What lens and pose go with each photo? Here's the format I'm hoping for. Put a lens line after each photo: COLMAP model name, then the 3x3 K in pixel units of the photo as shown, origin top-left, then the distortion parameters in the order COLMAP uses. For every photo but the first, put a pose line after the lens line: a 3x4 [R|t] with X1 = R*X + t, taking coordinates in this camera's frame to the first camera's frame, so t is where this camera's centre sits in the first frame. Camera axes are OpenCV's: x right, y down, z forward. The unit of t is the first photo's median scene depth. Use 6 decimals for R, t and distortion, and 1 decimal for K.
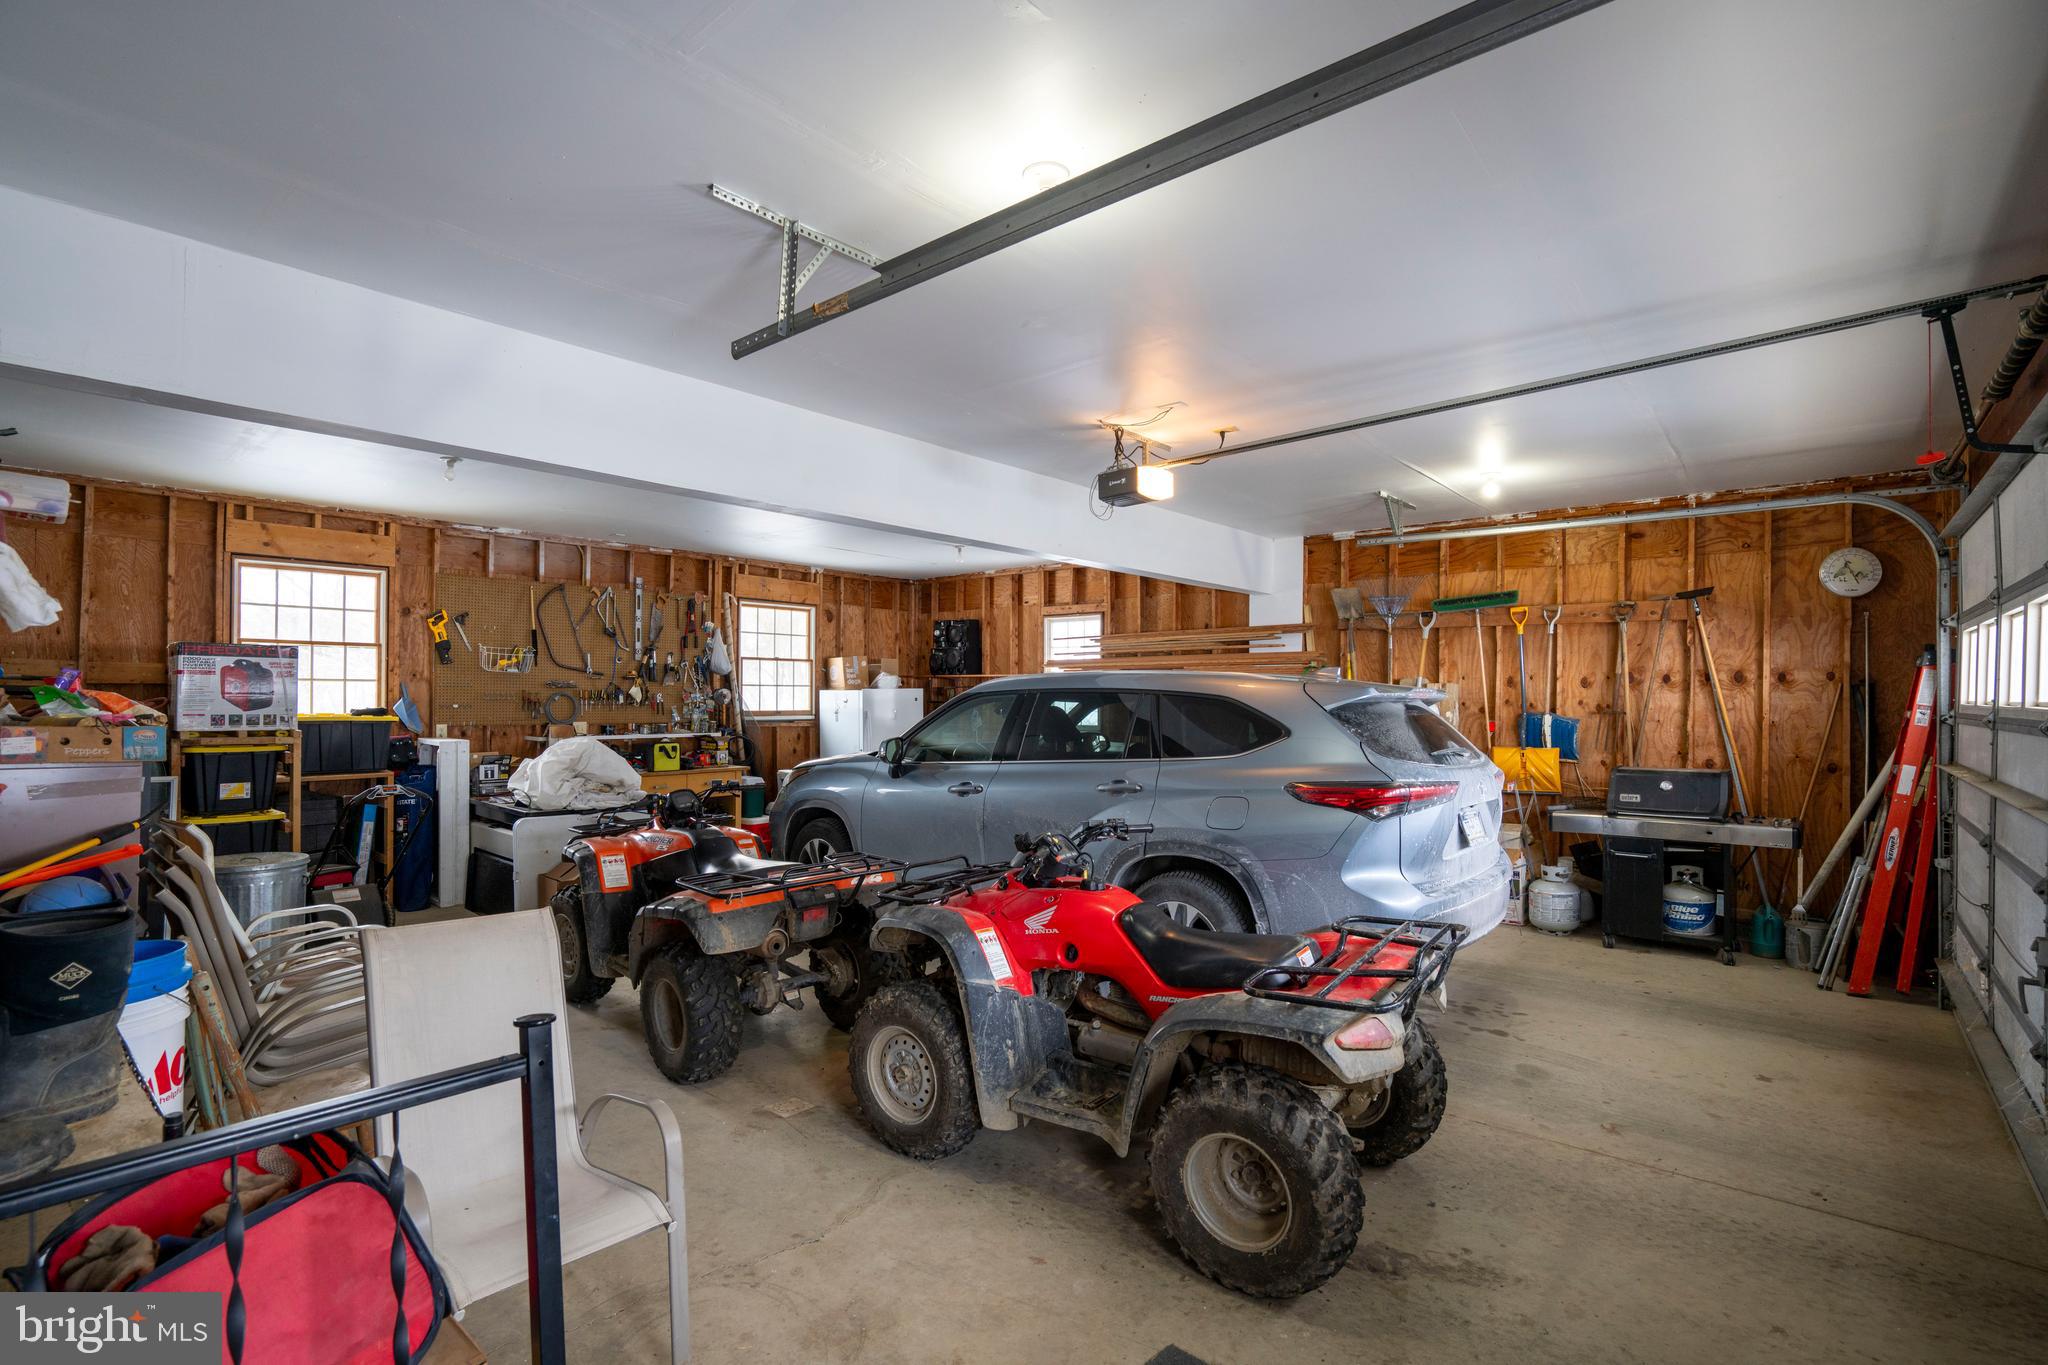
lens RADIAL K [[947.8, 0, 1017.7], [0, 947.8, 696.8], [0, 0, 1]] dist [-0.057997, 0.020266]
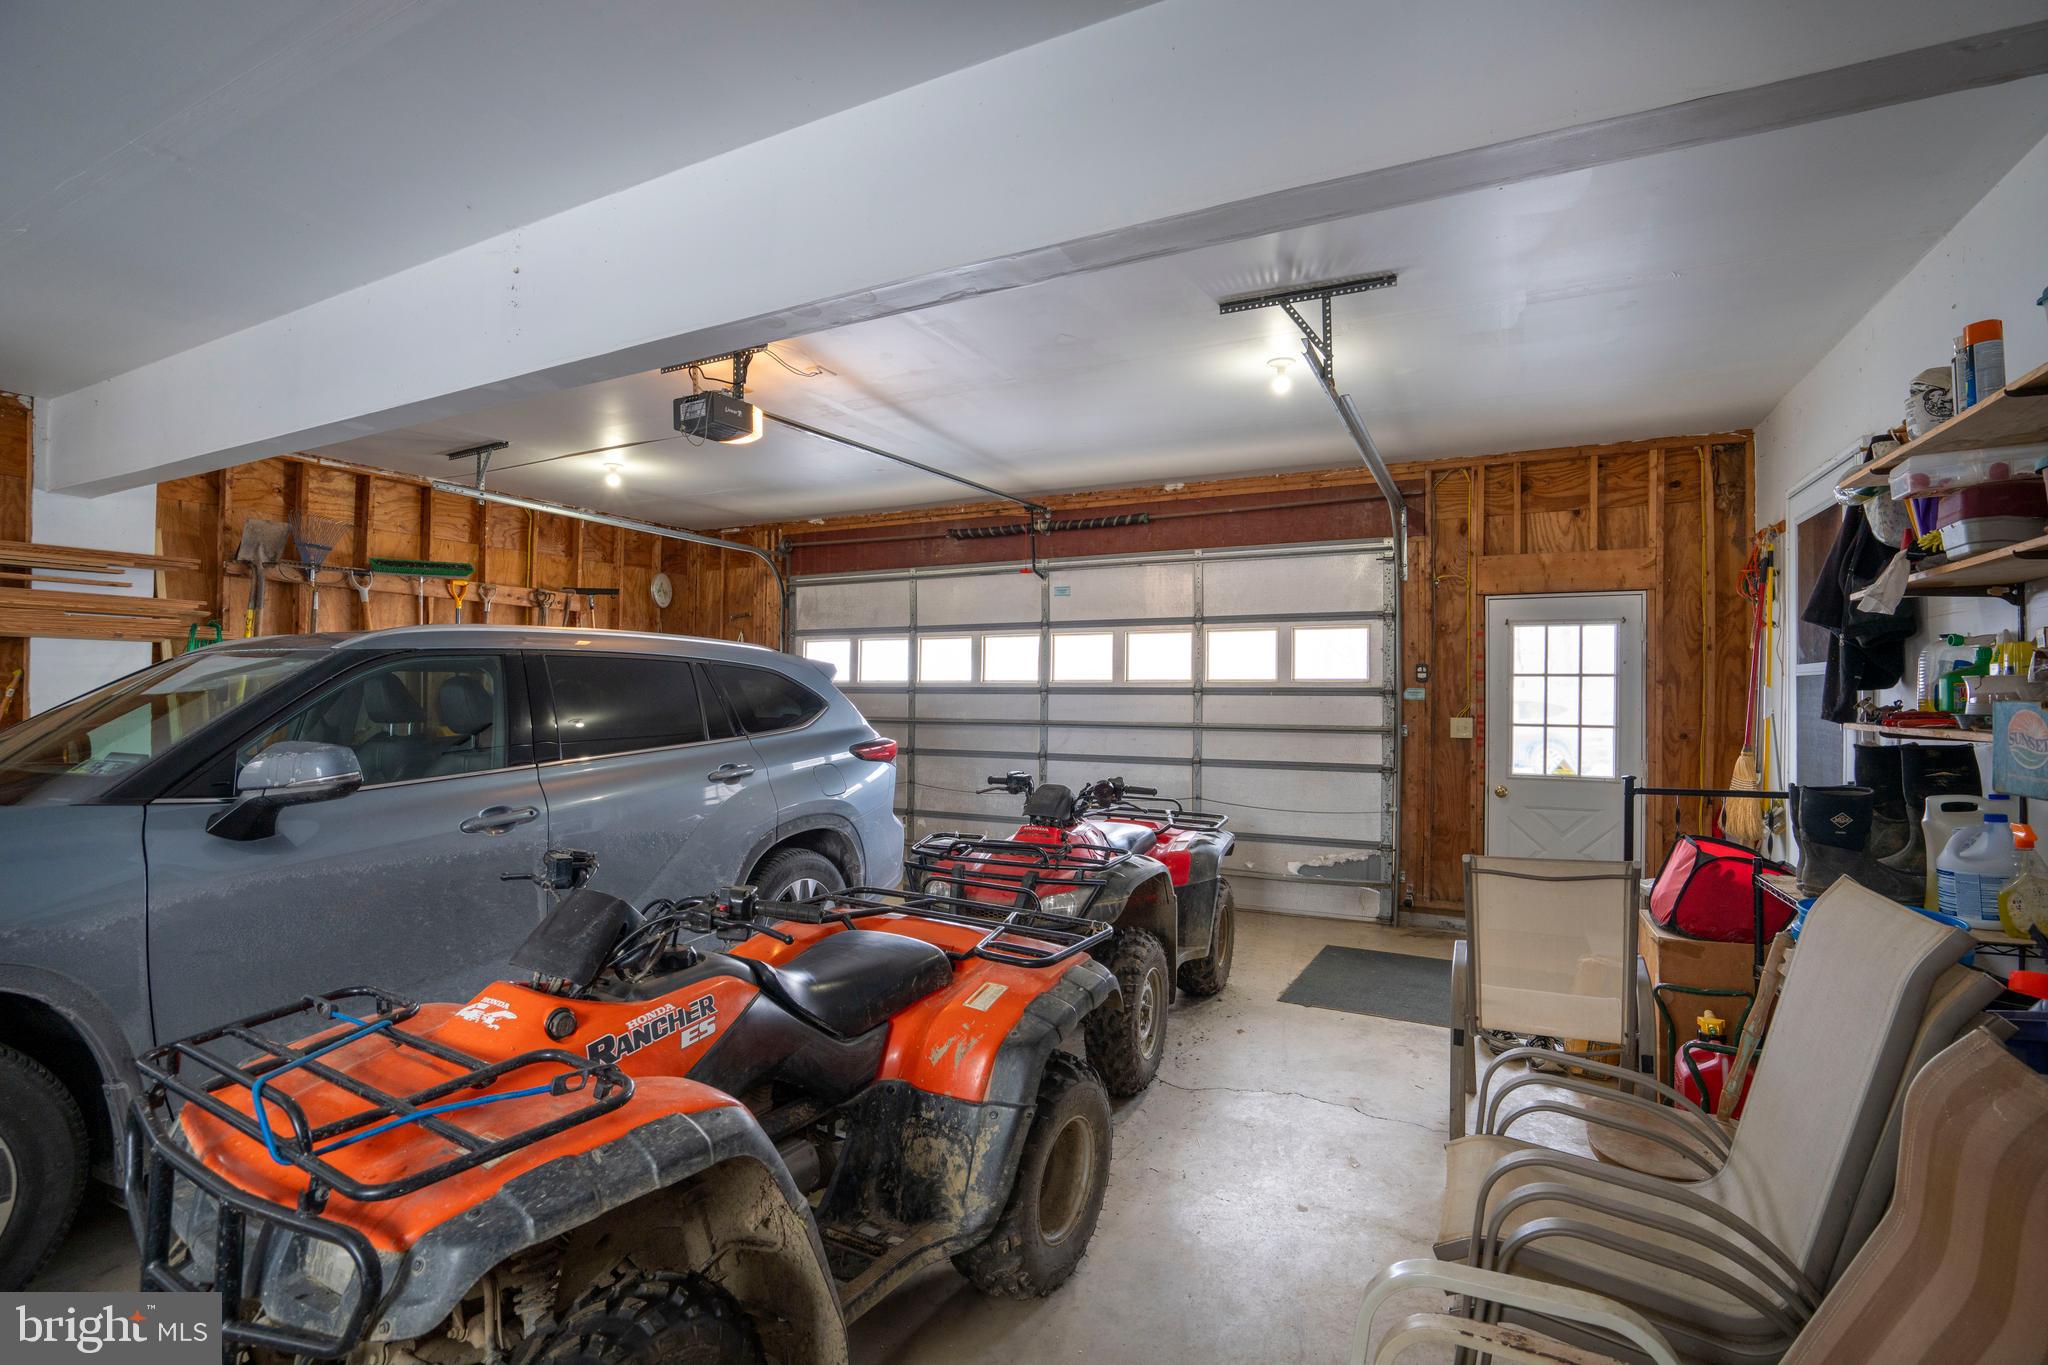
lens RADIAL K [[947.8, 0, 1022.2], [0, 947.8, 685.6], [0, 0, 1]] dist [-0.057997, 0.020266]
pose [[-0.238146, 0.003821, 0.971222, -0.648246], [-0.008086, 0.999950, -0.005917, 0.016601], [-0.971196, -0.009263, -0.238104, 0.790176]]
